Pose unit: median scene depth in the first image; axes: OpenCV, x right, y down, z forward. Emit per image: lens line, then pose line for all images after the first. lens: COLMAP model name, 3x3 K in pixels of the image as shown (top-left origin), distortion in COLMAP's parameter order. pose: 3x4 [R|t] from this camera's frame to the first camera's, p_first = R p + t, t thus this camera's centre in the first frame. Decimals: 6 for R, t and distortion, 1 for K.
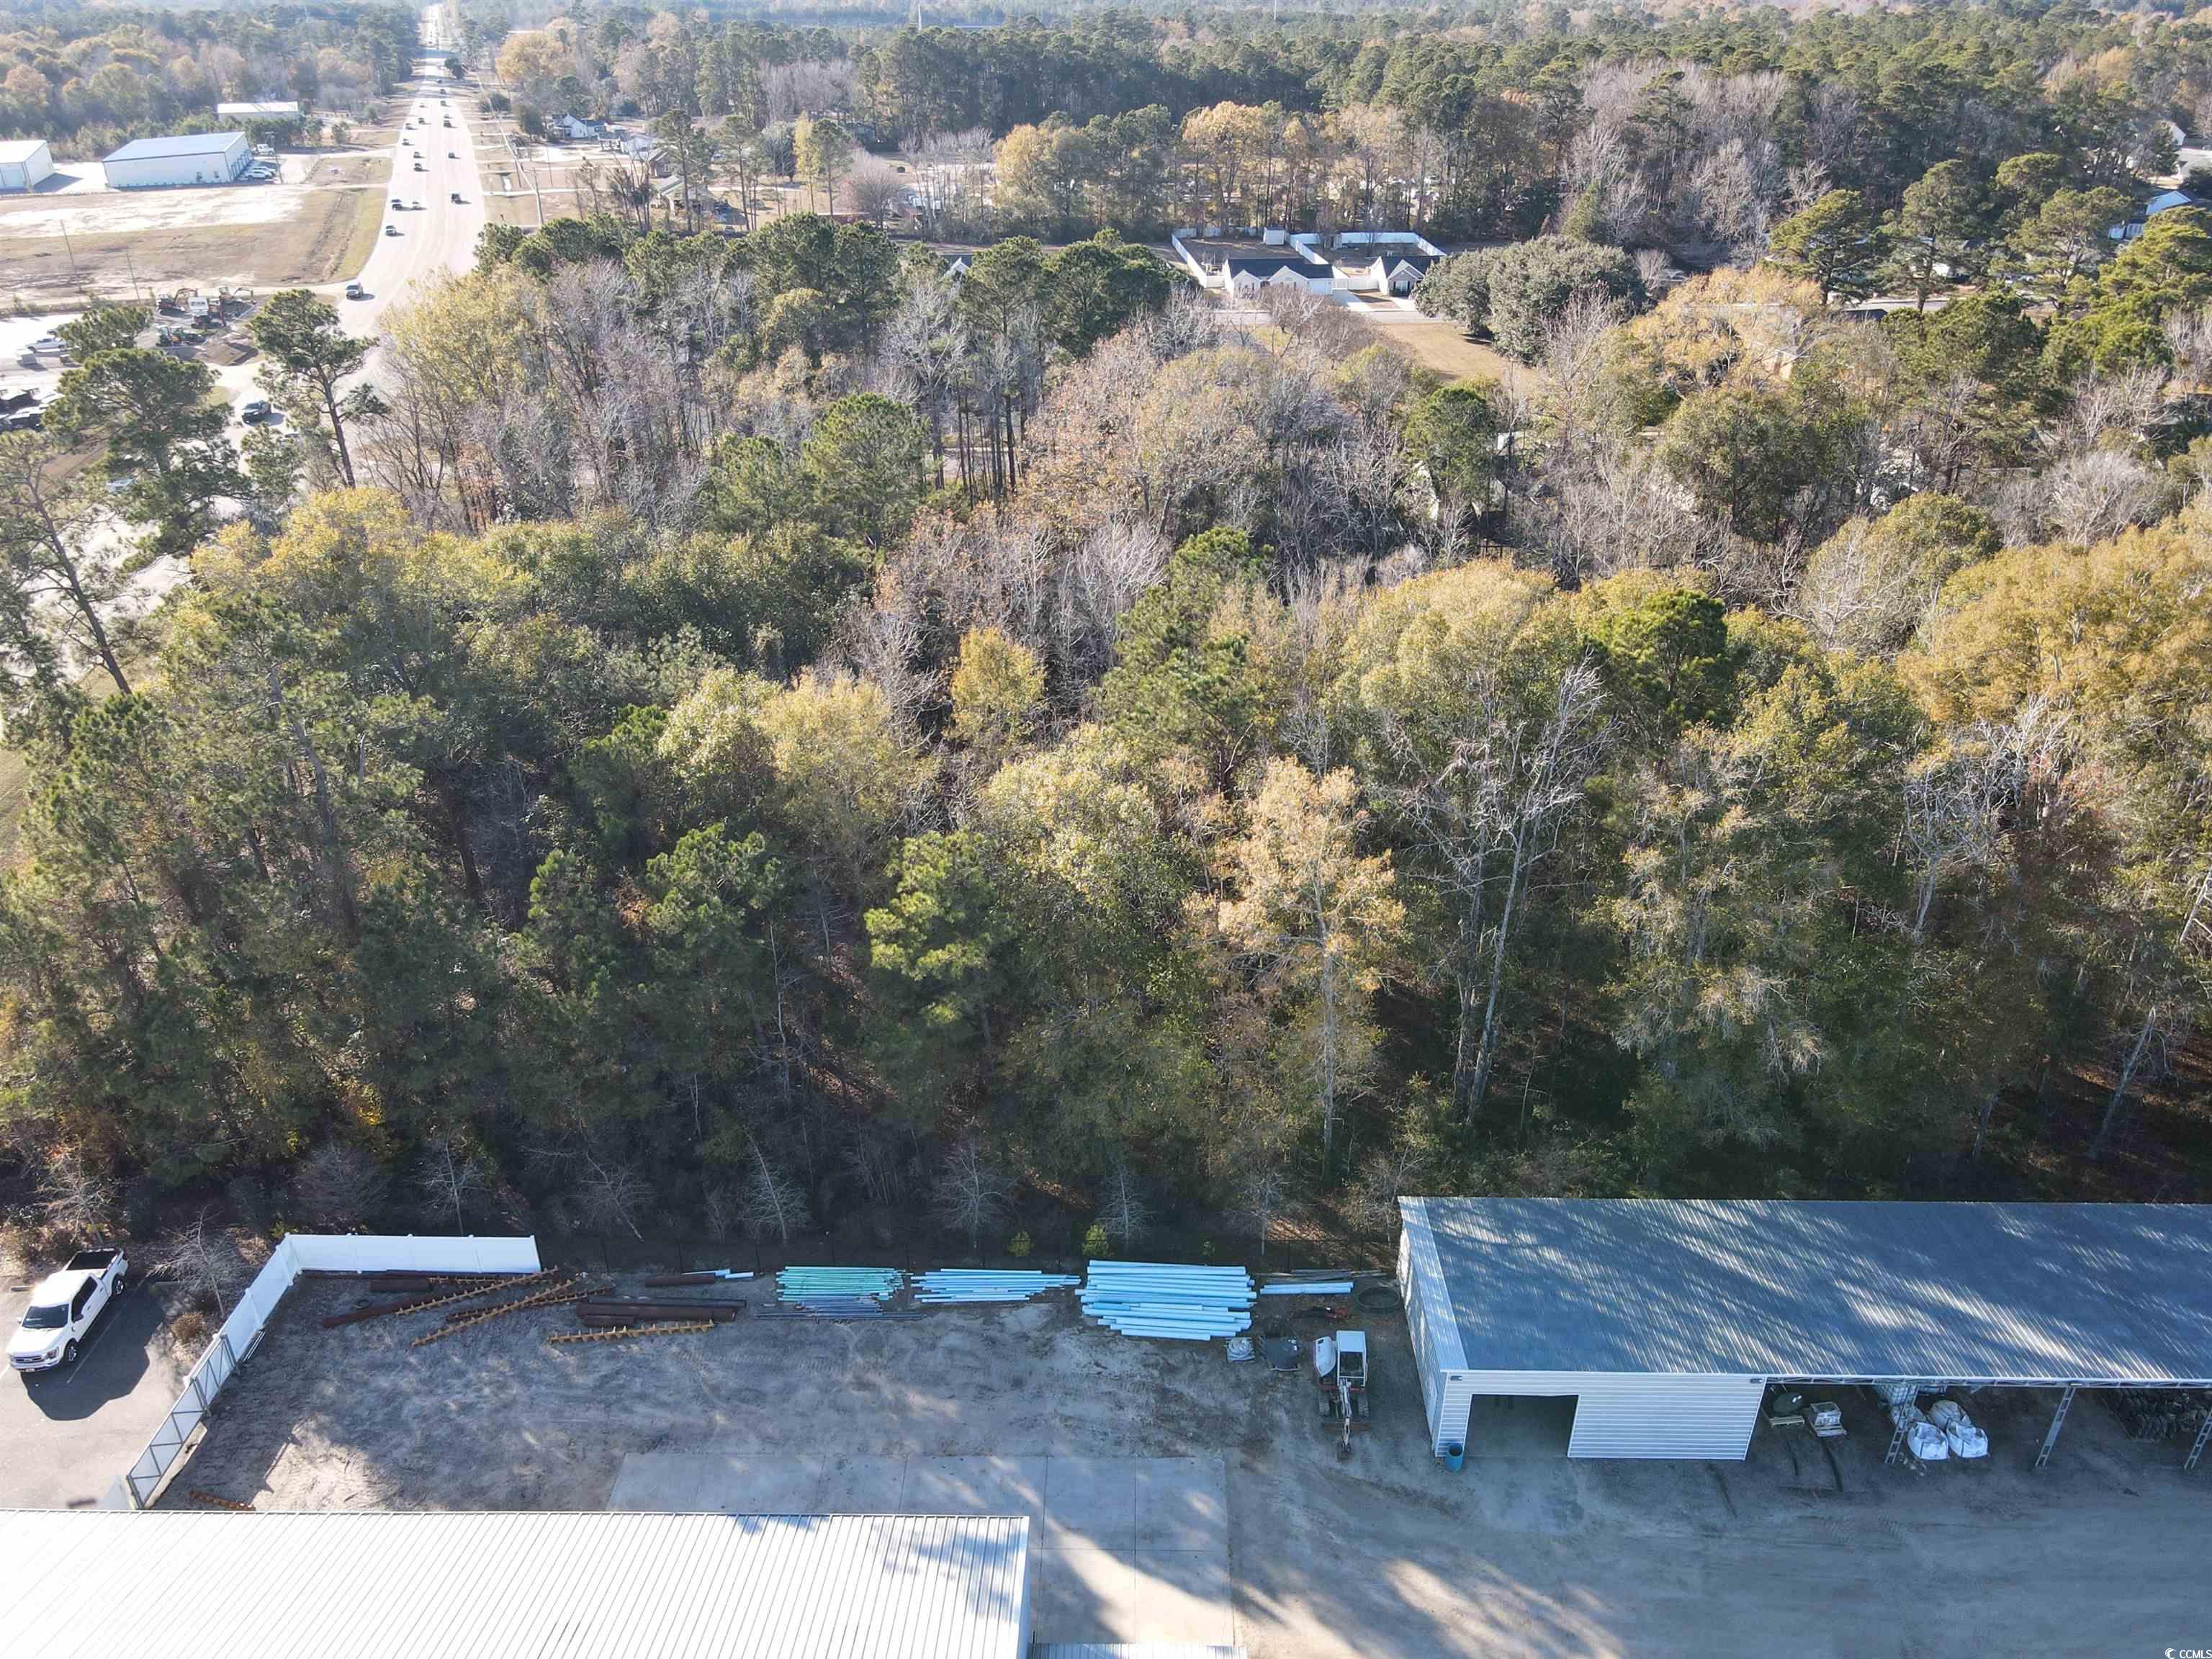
lens RADIAL K [[1624.1, 0, 1101.5], [0, 1624.1, 834.5], [0, 0, 1]] dist [0.002013, 0.022723]
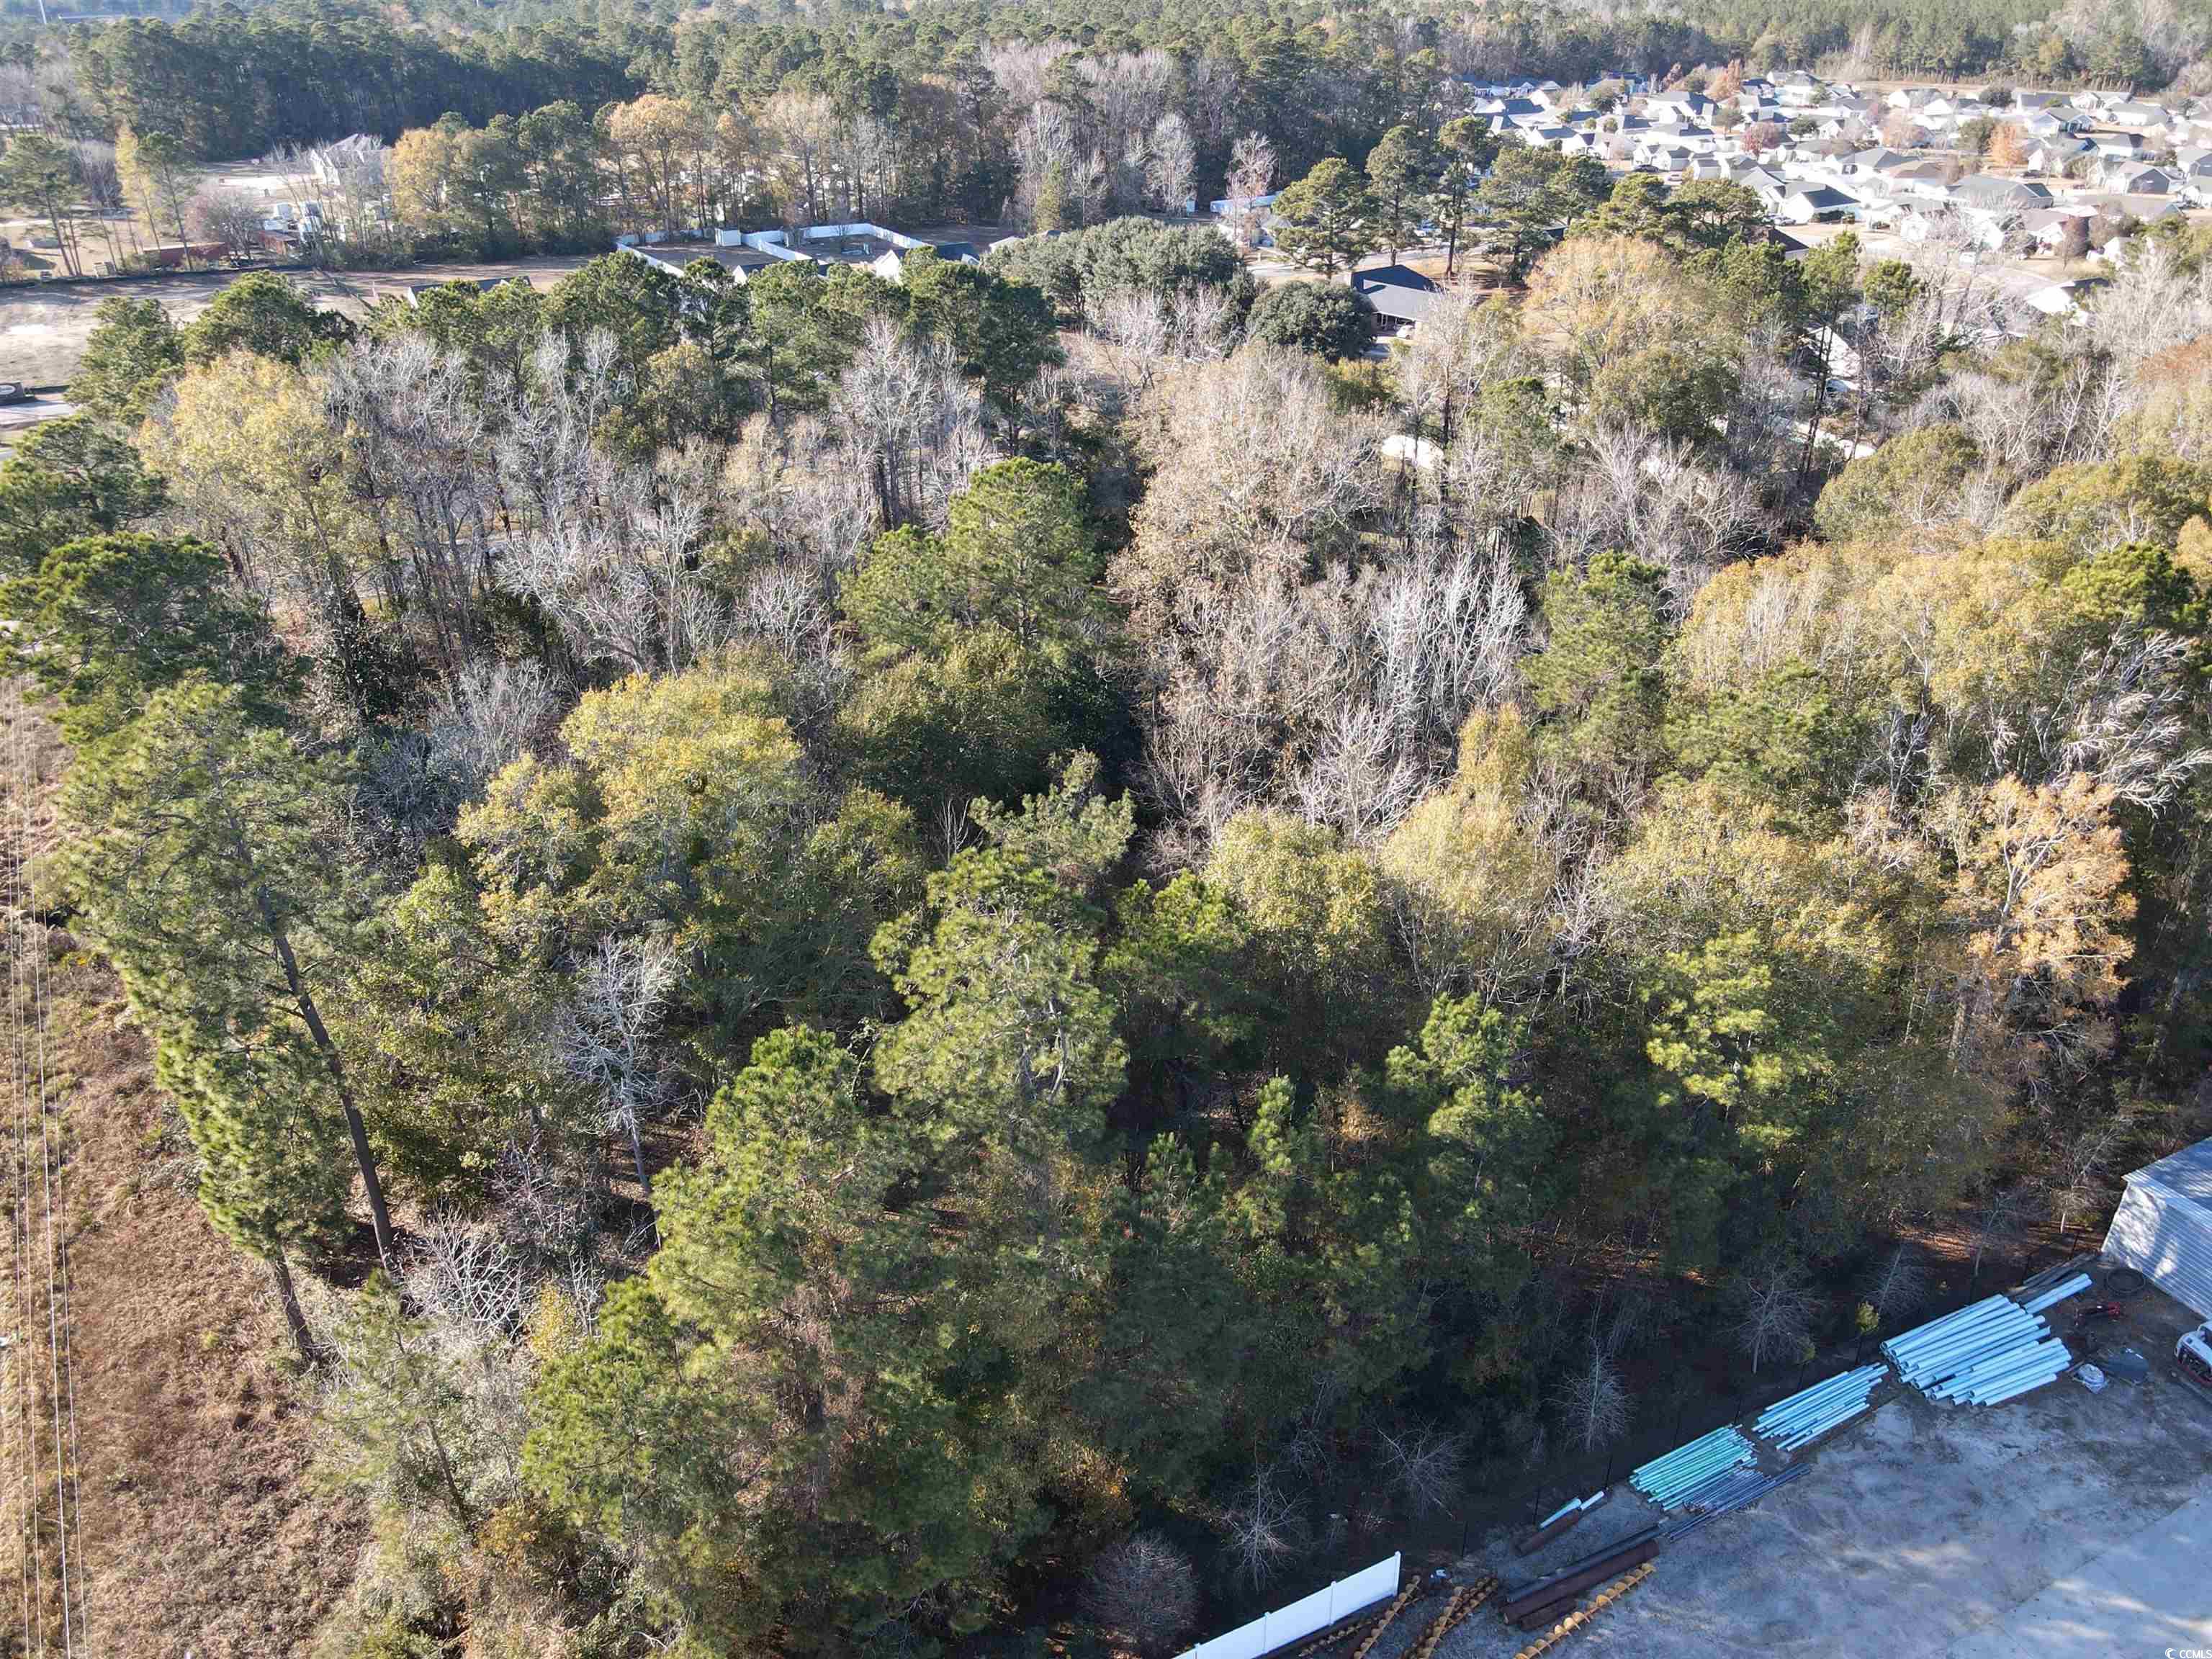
lens RADIAL K [[1624.1, 0, 1101.5], [0, 1624.1, 834.5], [0, 0, 1]] dist [0.002013, 0.022723]
pose [[0.890187, -0.218827, 0.399602, -0.702662], [0.215773, 0.974991, 0.053244, -0.162601], [-0.401259, 0.038826, 0.915141, 0.312786]]
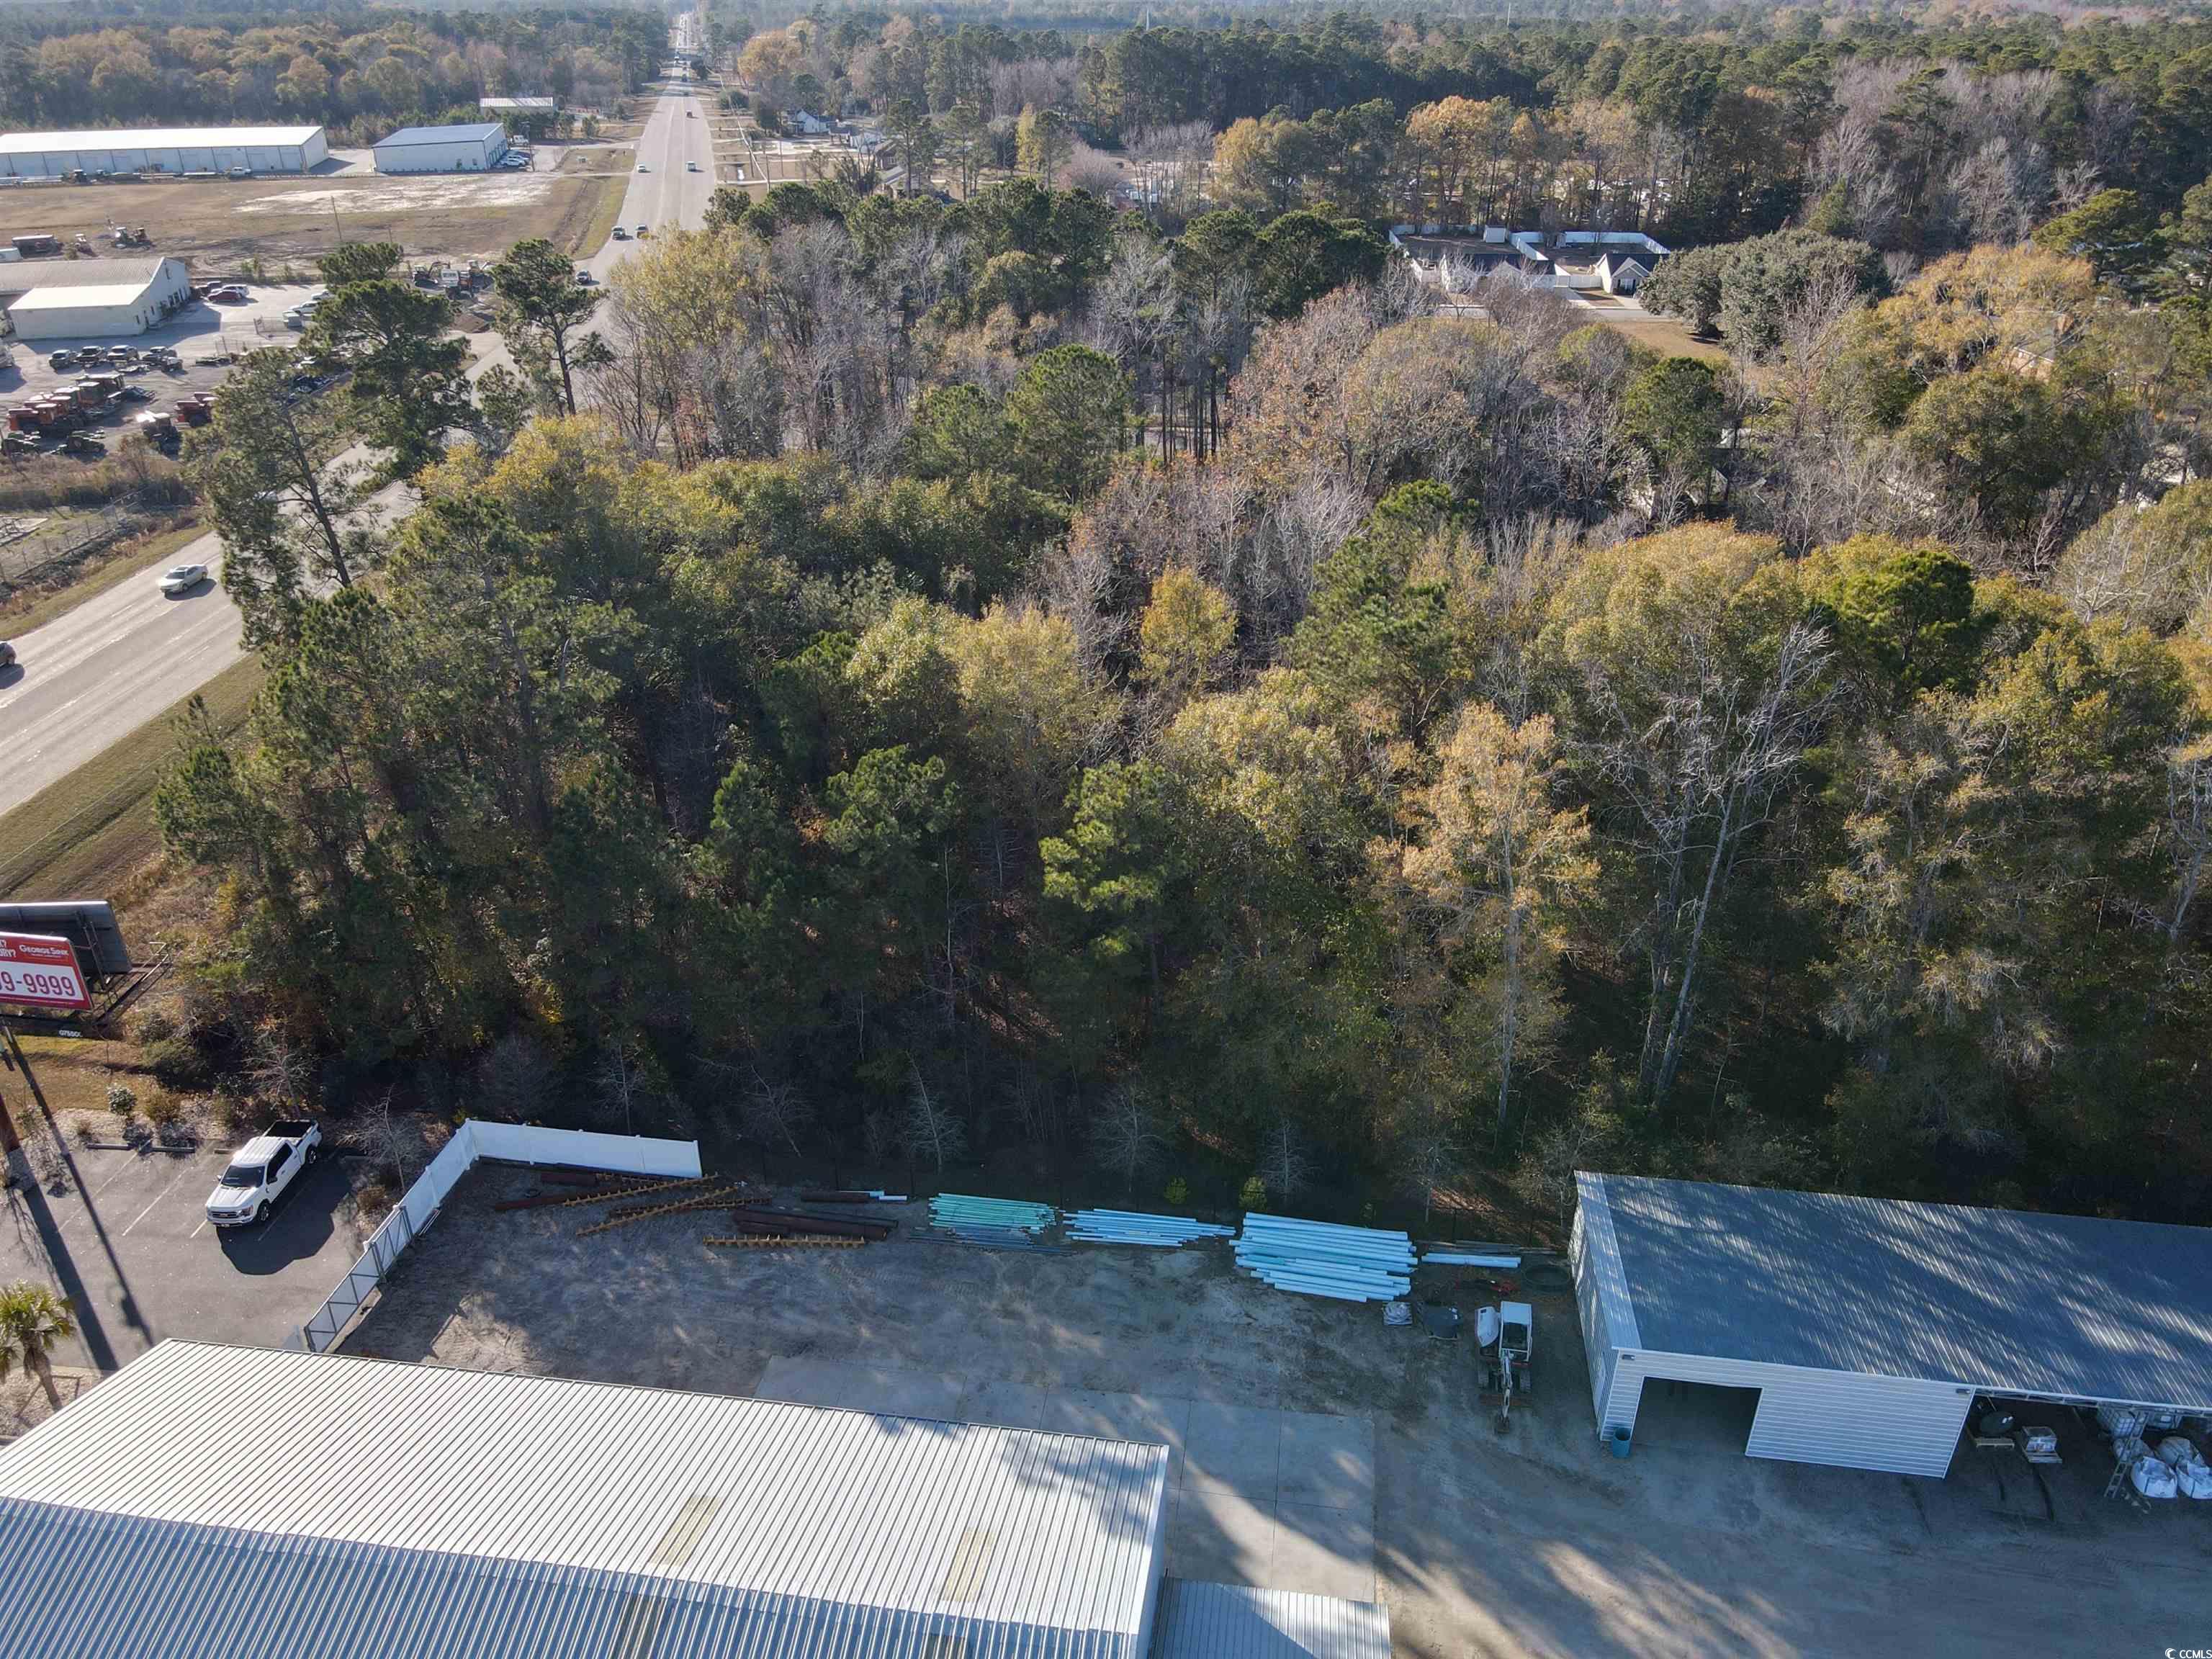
lens RADIAL K [[1624.1, 0, 1101.5], [0, 1624.1, 834.5], [0, 0, 1]] dist [0.002013, 0.022723]
pose [[0.992202, 0.059591, -0.109474, -0.000173], [-0.060223, 0.998182, -0.002469, 0.043024], [0.109127, 0.009043, 0.993987, 0.019963]]
